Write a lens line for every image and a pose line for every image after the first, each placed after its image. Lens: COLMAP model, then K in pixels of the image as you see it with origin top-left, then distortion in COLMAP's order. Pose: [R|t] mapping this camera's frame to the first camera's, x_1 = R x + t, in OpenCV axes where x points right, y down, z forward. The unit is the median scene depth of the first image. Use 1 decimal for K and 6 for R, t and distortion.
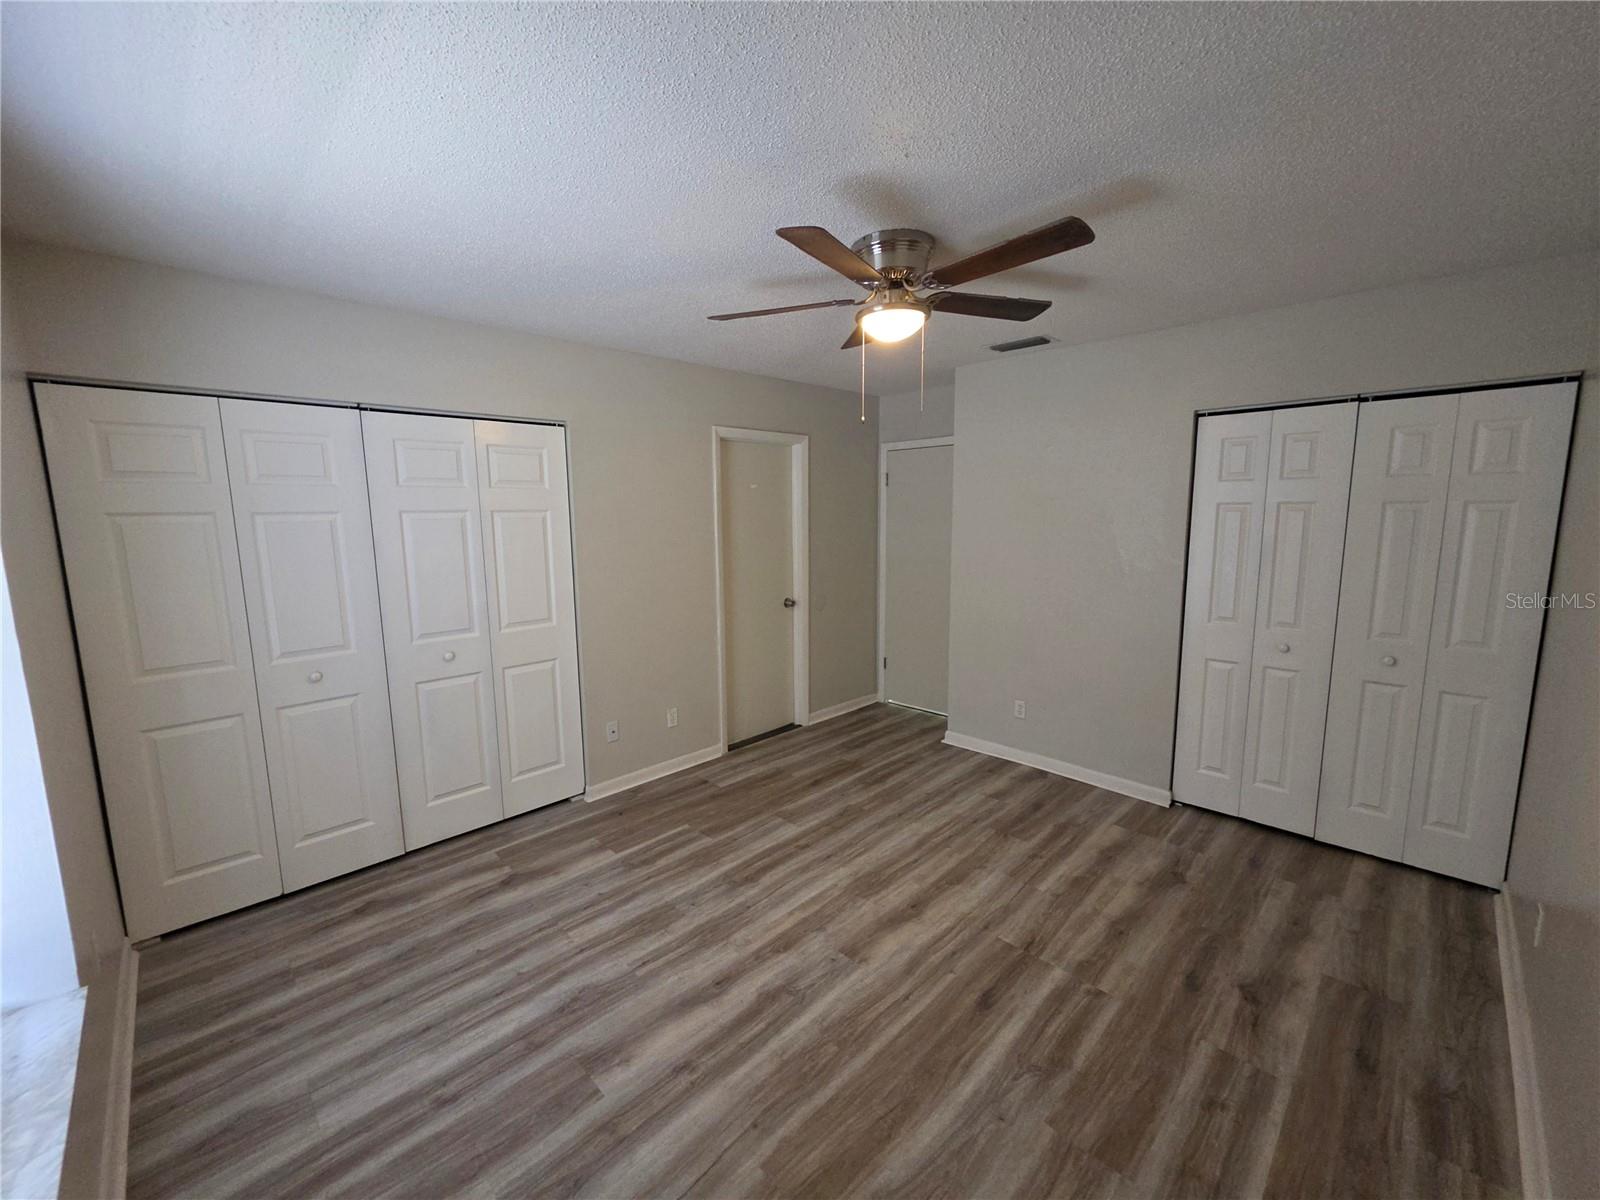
lens RADIAL K [[644.9, 0, 797.9], [0, 644.9, 600.6], [0, 0, 1]] dist [0.002131, -0.000687]
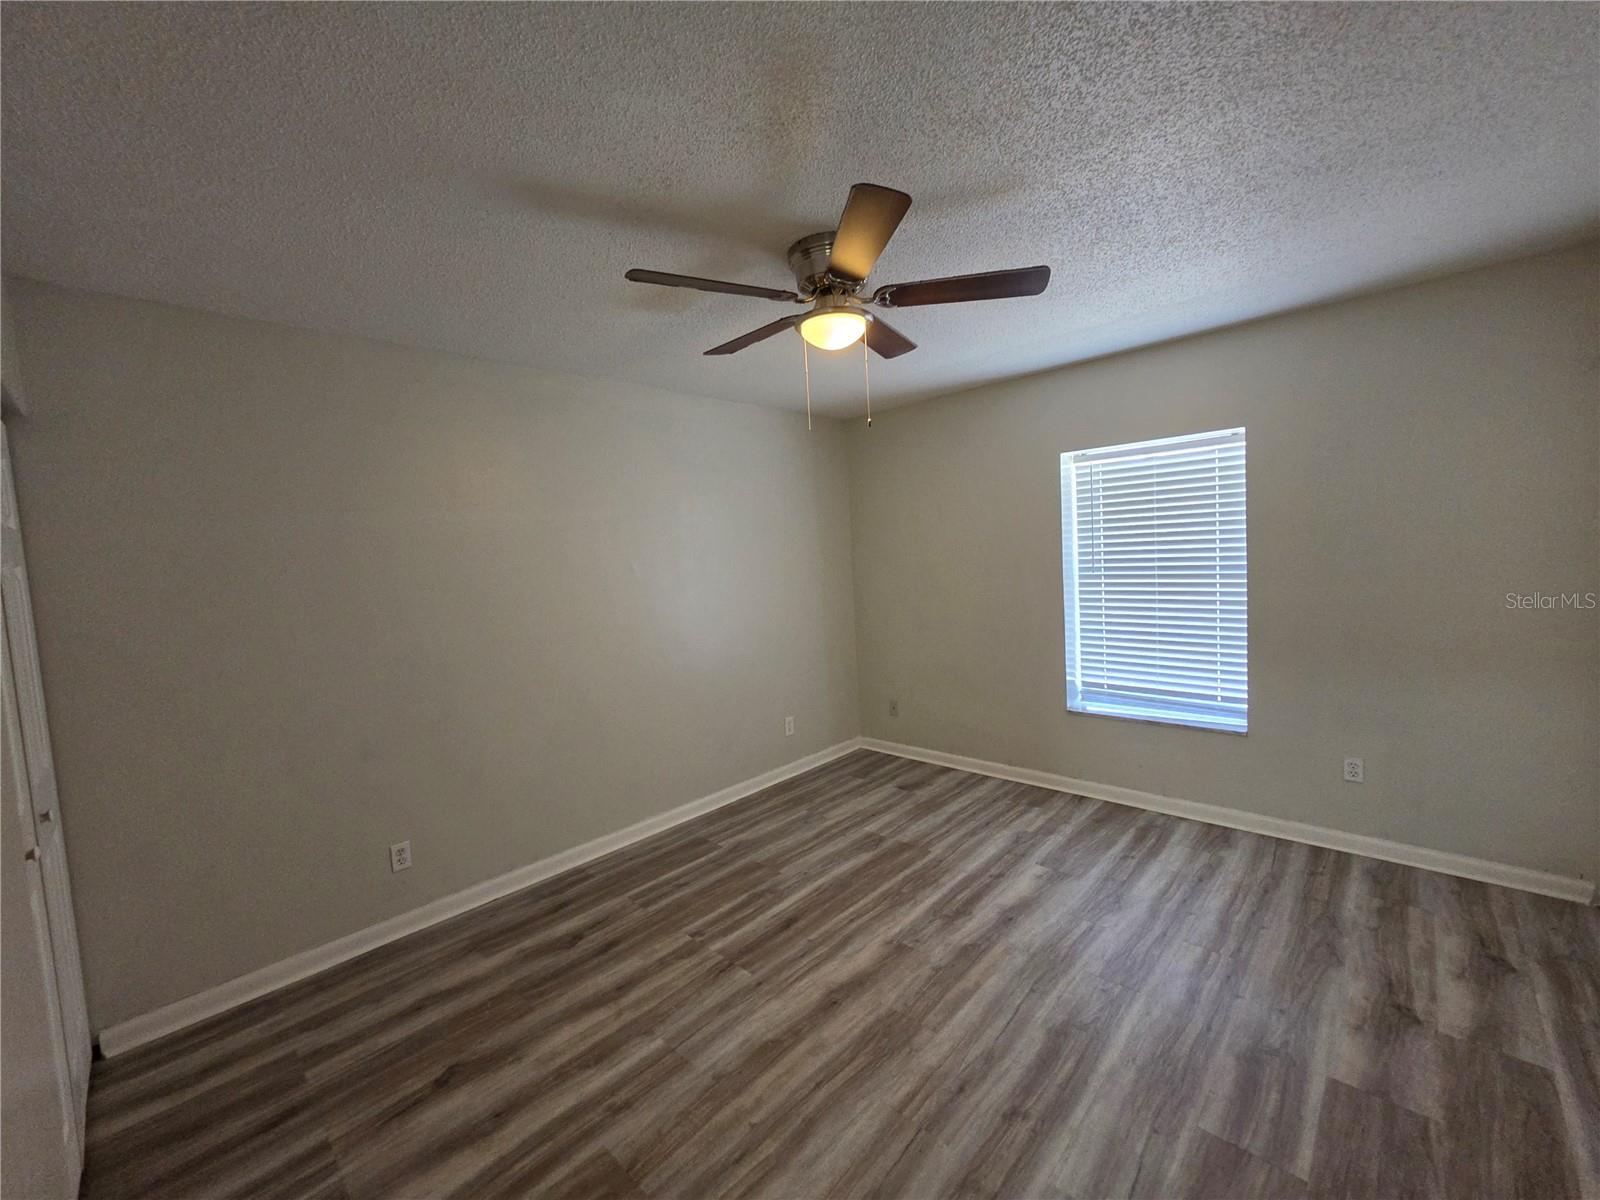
lens RADIAL K [[644.9, 0, 800.0], [0, 644.9, 598.0], [0, 0, 1]] dist [0.002131, -0.000687]
pose [[-0.997437, 0.069978, -0.014929, 0.216625], [0.065313, 0.975627, 0.209489, -0.228051], [0.029224, 0.207977, -0.977697, 1.856000]]
